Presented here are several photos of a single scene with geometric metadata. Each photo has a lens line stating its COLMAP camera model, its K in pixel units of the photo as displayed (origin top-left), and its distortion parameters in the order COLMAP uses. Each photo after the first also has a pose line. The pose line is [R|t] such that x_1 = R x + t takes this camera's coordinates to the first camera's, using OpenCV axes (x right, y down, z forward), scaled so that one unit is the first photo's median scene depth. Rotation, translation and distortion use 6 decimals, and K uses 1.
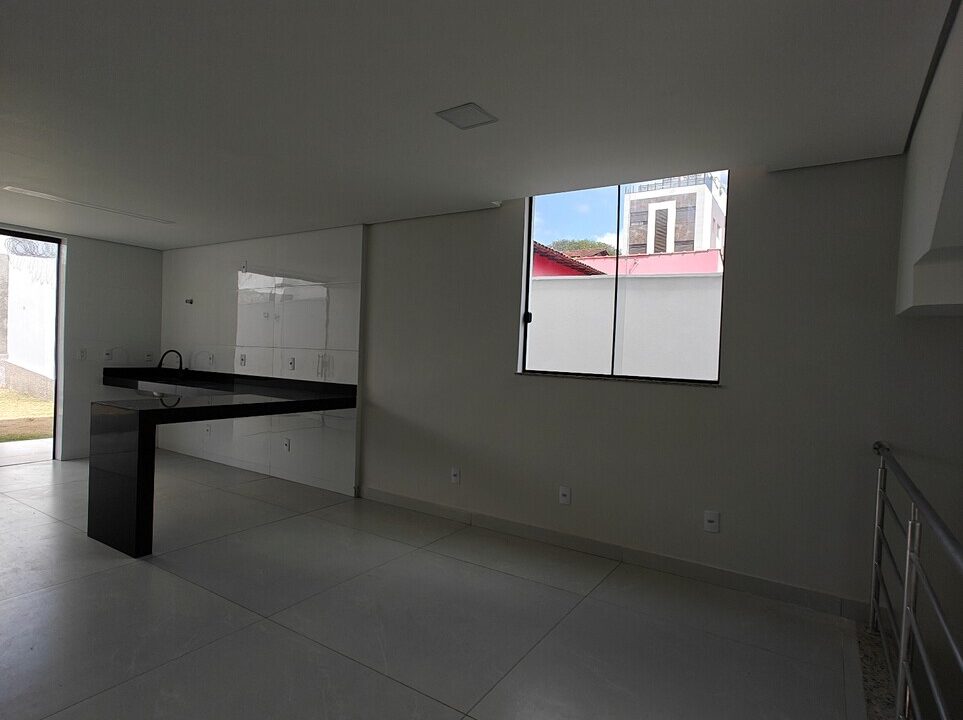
lens RADIAL K [[533.0, 0, 480.2], [0, 533.0, 355.0], [0, 0, 1]] dist [0.021984, 0.001479]
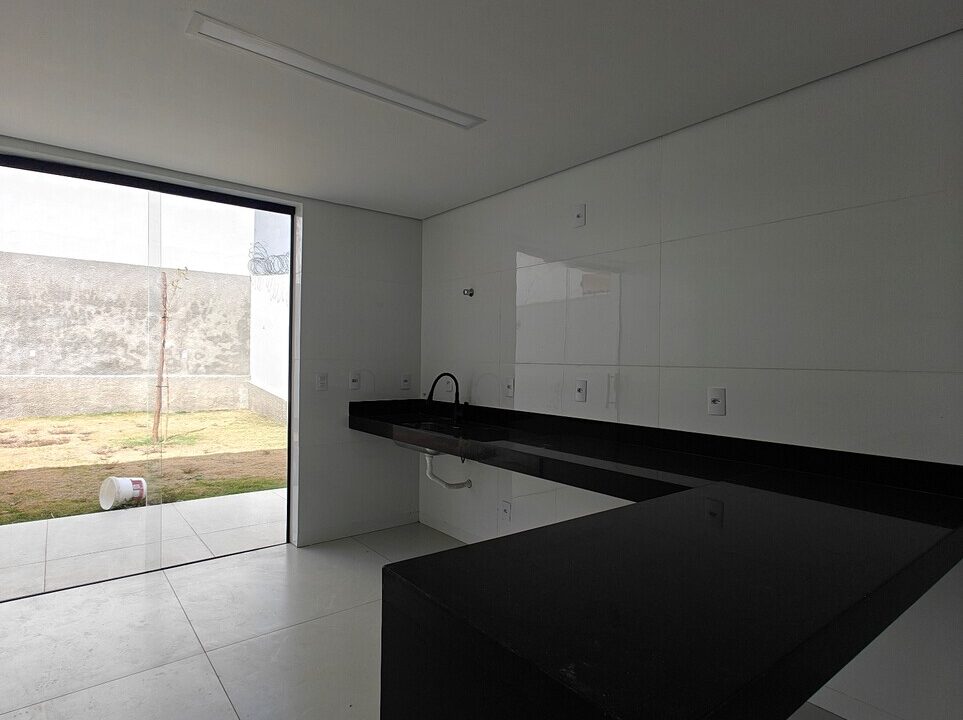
lens RADIAL K [[533.0, 0, 480.2], [0, 533.0, 355.0], [0, 0, 1]] dist [0.021984, 0.001479]
pose [[0.948164, -0.023552, -0.316906, -0.329813], [0.015815, 0.999511, -0.026966, -0.011846], [0.317387, 0.020556, 0.948073, 0.420127]]
